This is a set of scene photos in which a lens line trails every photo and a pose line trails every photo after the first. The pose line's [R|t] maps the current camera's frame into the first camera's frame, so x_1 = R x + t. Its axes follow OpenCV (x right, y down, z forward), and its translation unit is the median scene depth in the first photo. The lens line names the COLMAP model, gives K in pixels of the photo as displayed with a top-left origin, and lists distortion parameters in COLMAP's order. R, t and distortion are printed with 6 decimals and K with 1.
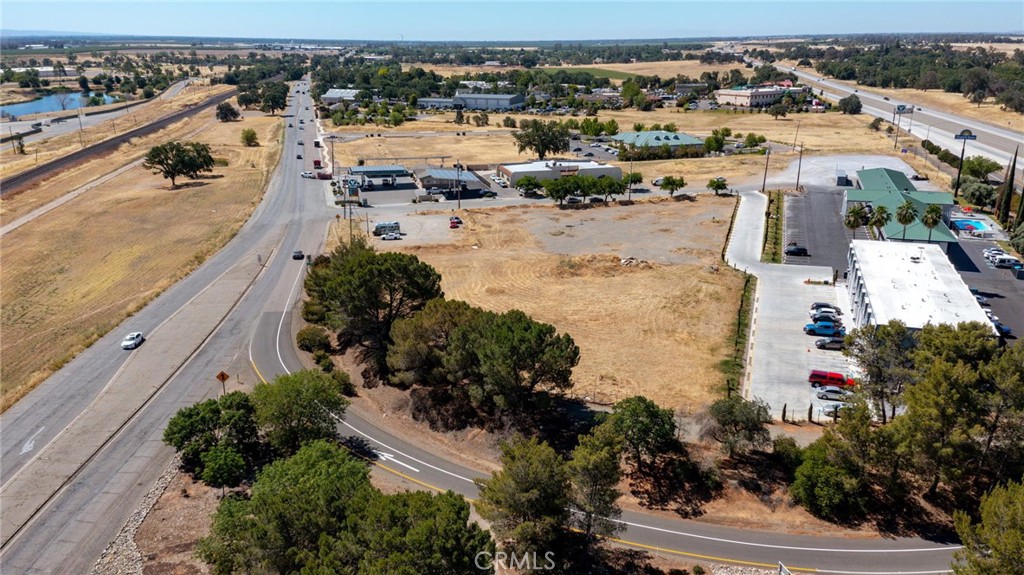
lens RADIAL K [[783.2, 0, 512.2], [0, 783.2, 294.5], [0, 0, 1]] dist [0.246374, -0.340349]
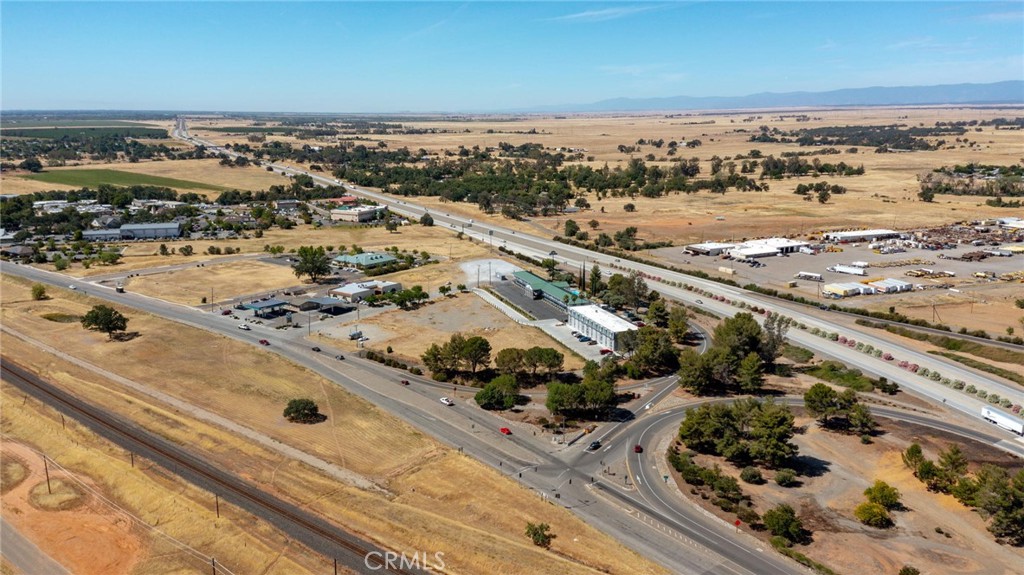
lens RADIAL K [[783.2, 0, 512.2], [0, 783.2, 294.5], [0, 0, 1]] dist [0.246374, -0.340349]
pose [[0.782075, -0.137361, 0.607857, -0.500054], [0.187486, 0.982078, -0.019295, -0.036191], [-0.594313, 0.129055, 0.793812, -0.368817]]
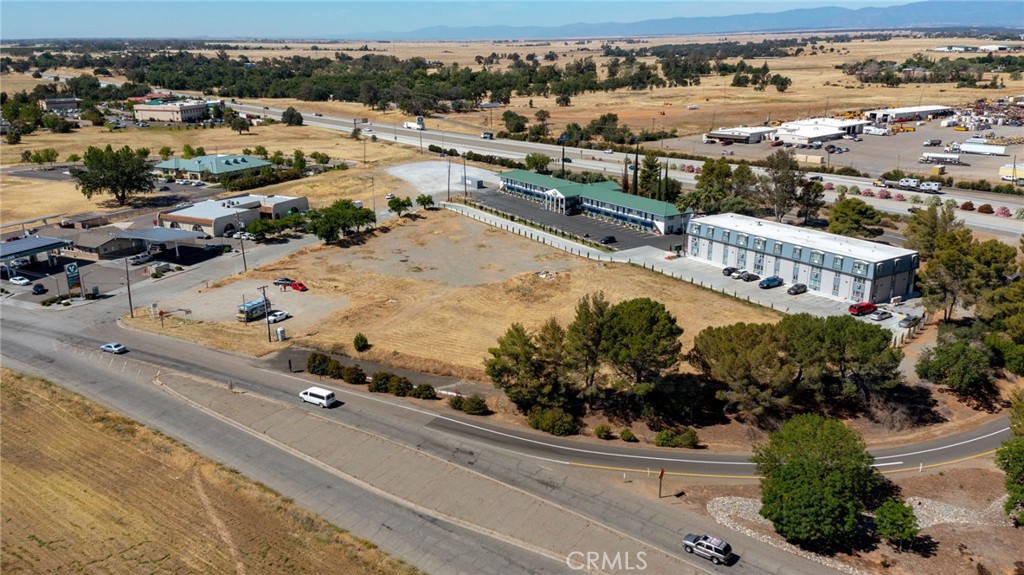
lens RADIAL K [[783.2, 0, 512.2], [0, 783.2, 294.5], [0, 0, 1]] dist [0.246374, -0.340349]
pose [[0.628973, -0.235508, 0.740897, -0.289837], [0.239724, 0.965326, 0.103338, -0.059257], [-0.739544, 0.112614, 0.663621, 0.142043]]
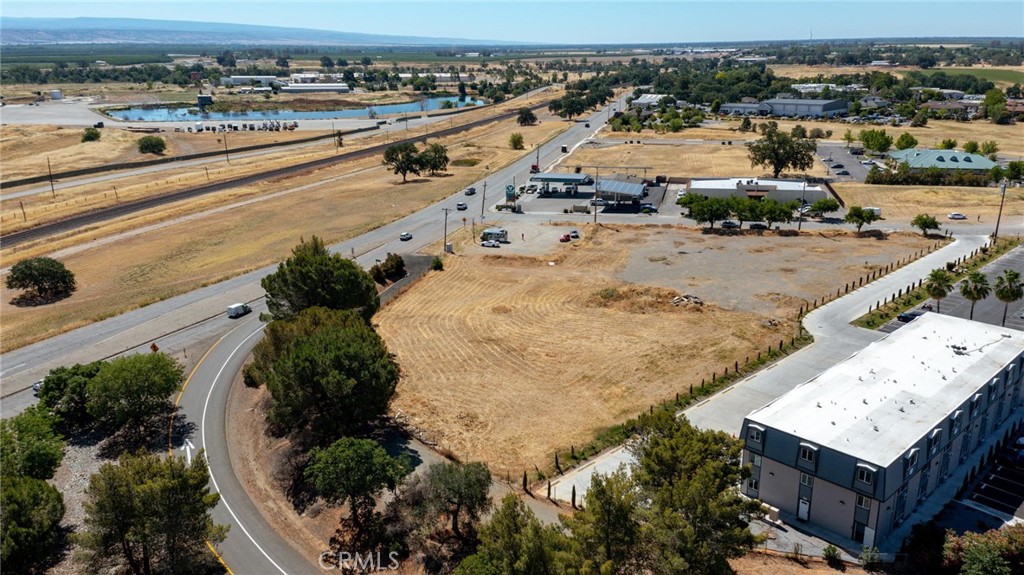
lens RADIAL K [[783.2, 0, 512.2], [0, 783.2, 294.5], [0, 0, 1]] dist [0.246374, -0.340349]
pose [[0.887065, 0.134746, -0.441541, 0.158954], [-0.136049, 0.990281, 0.028881, -0.020309], [0.441141, 0.034452, 0.896776, 0.053202]]
